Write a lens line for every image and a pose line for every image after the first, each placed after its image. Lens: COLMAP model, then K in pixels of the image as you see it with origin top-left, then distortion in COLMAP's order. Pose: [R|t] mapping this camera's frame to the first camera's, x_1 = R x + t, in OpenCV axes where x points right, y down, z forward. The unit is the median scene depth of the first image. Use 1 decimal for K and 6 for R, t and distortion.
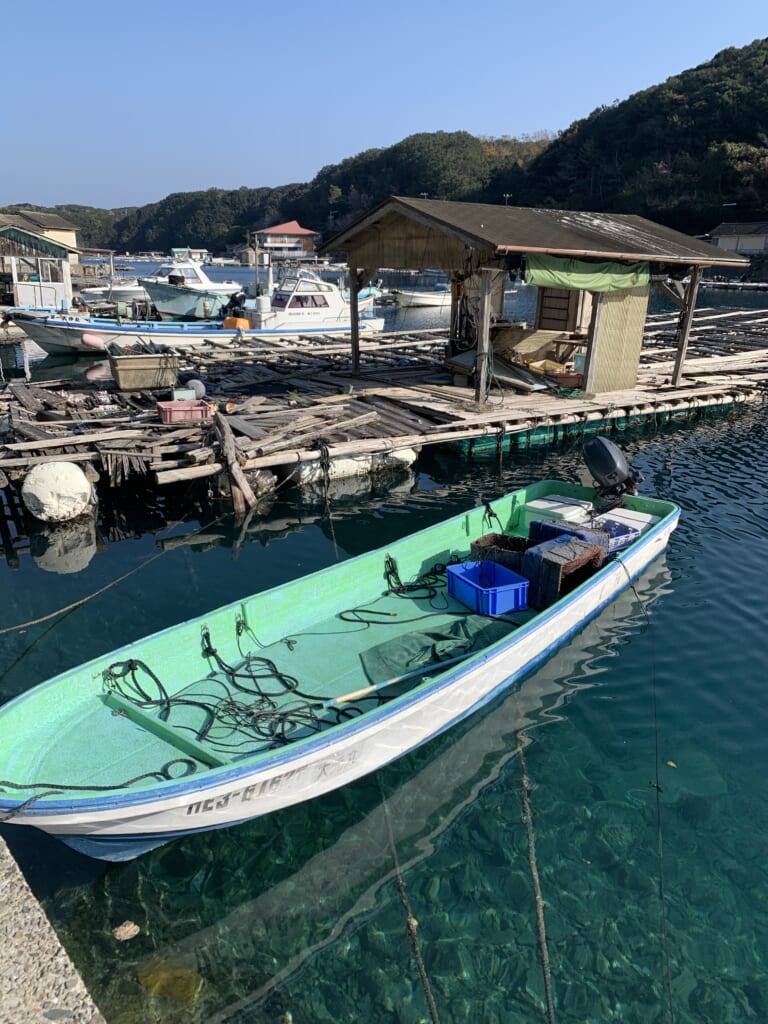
lens RADIAL K [[761.5, 0, 384.0], [0, 761.5, 512.0], [0, 0, 1]] dist [-0.001052, 0.000359]
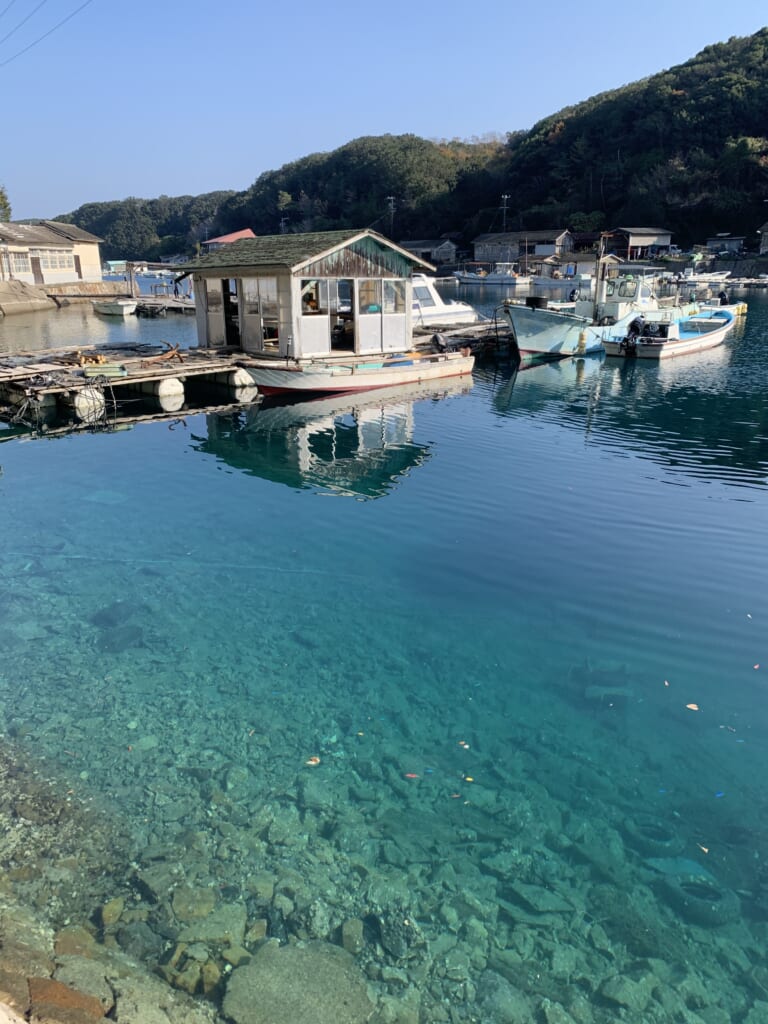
lens RADIAL K [[761.5, 0, 384.0], [0, 761.5, 512.0], [0, 0, 1]] dist [-0.001052, 0.000359]
pose [[0.993231, -0.059067, 0.100017, -0.084767], [0.059787, 0.998202, -0.004212, -0.019955], [-0.099589, 0.010163, 0.994977, 0.053032]]
